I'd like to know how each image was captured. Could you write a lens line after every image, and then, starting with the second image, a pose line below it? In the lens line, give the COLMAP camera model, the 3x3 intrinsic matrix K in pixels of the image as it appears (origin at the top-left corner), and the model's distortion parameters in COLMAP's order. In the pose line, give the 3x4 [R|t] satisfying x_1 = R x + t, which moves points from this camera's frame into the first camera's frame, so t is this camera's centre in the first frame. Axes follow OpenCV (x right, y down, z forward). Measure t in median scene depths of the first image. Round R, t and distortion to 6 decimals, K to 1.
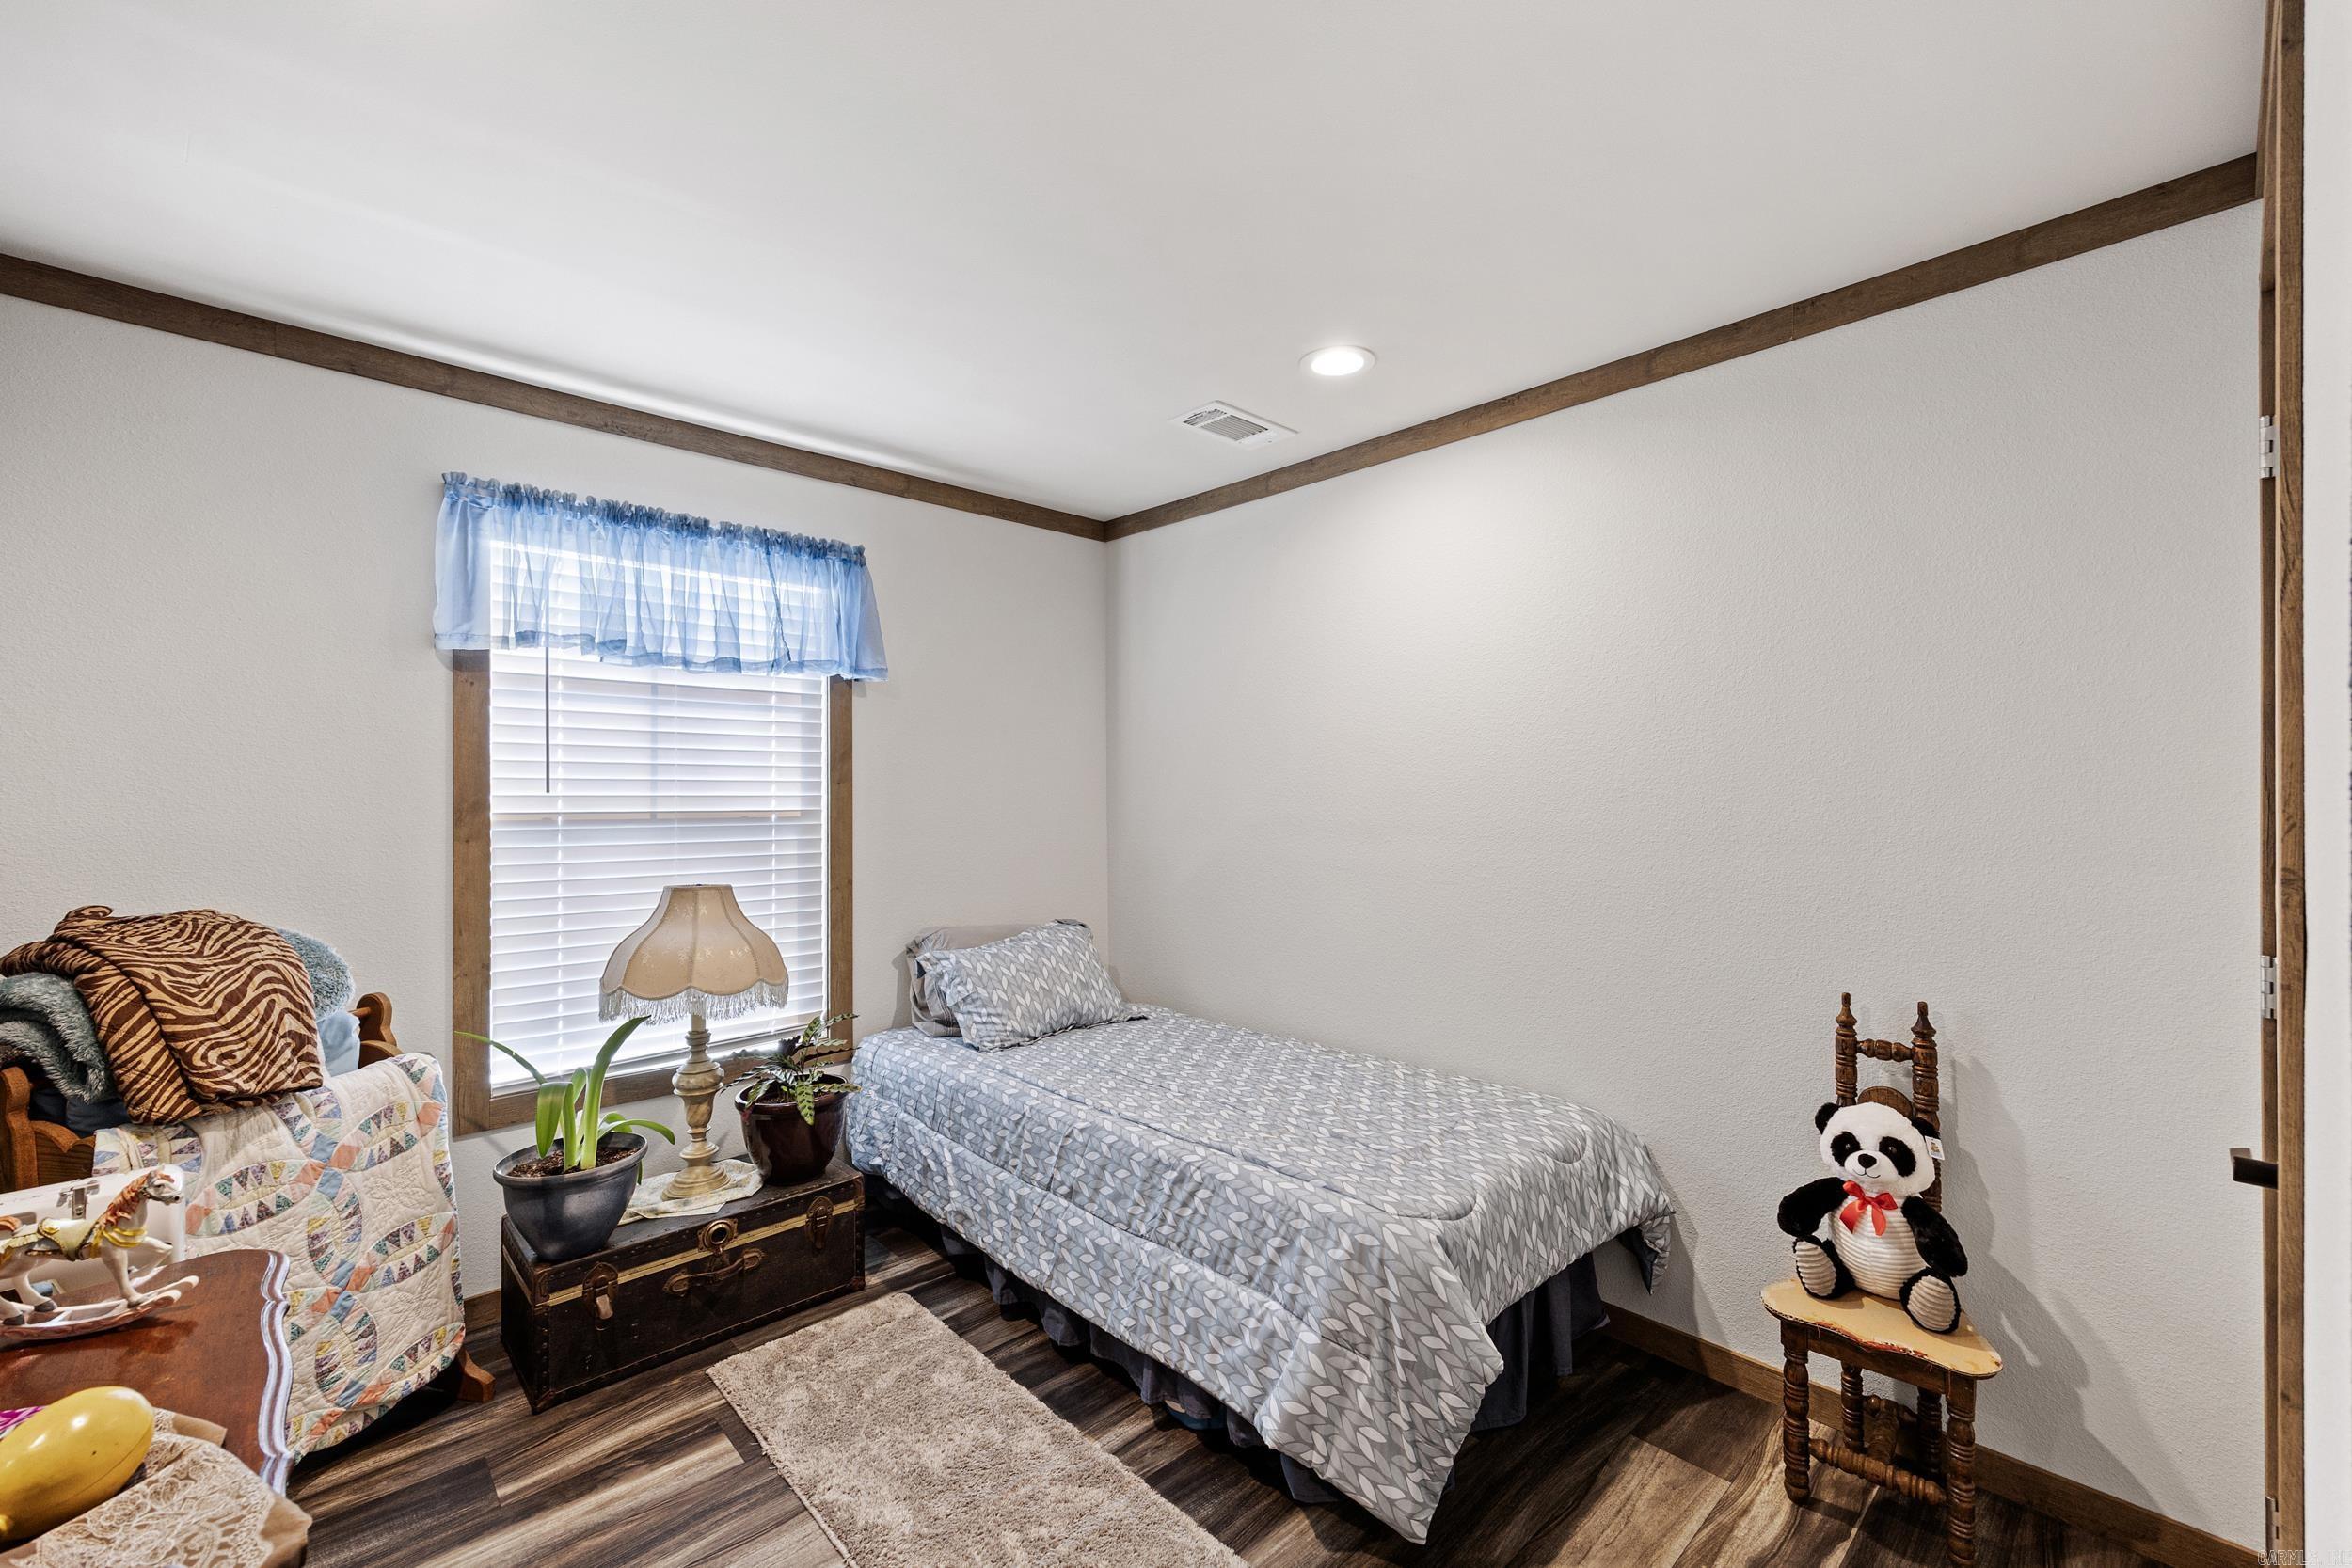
lens RADIAL K [[962.4, 0, 1193.5], [0, 962.4, 789.0], [0, 0, 1]] dist [0.000721, 0.000580]
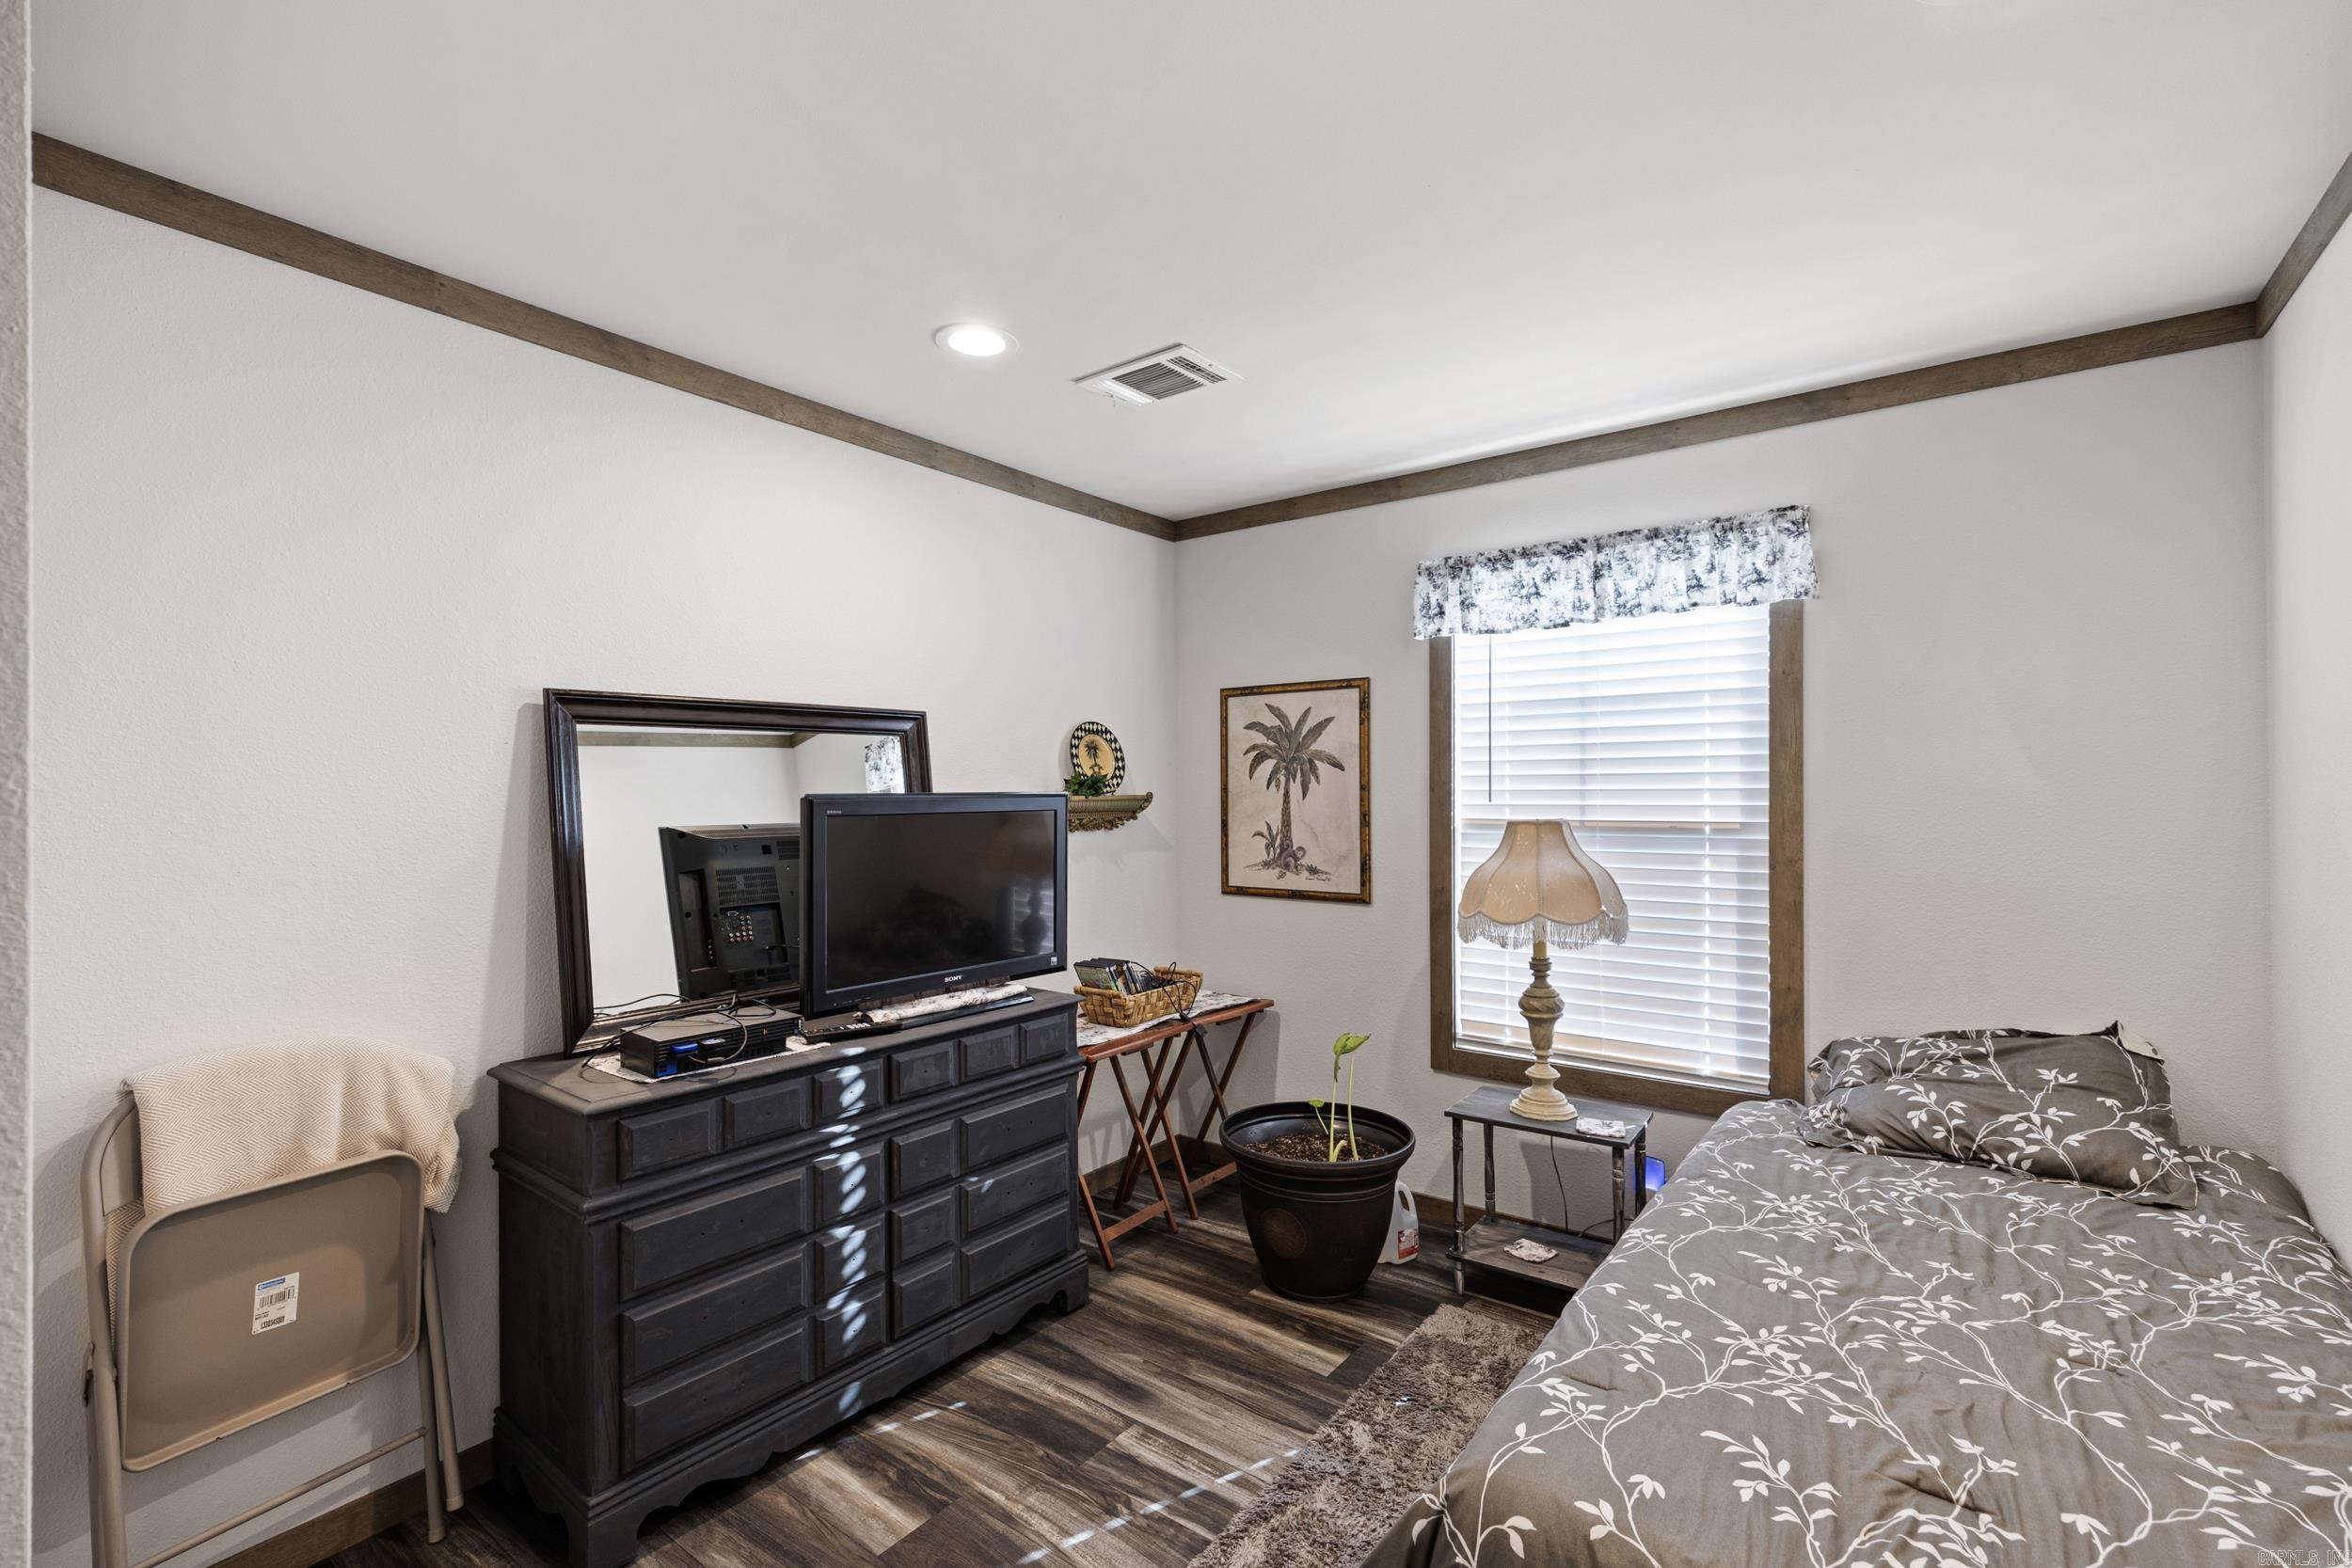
lens RADIAL K [[1006.6, 0, 1187.3], [0, 1006.6, 795.3], [0, 0, 1]] dist [-0.019507, 0.000108]
pose [[0.159498, -0.006972, -0.987174, 0.408341], [0.004091, 0.999971, -0.006401, 0.001276], [0.987190, -0.003018, 0.159522, 0.371527]]
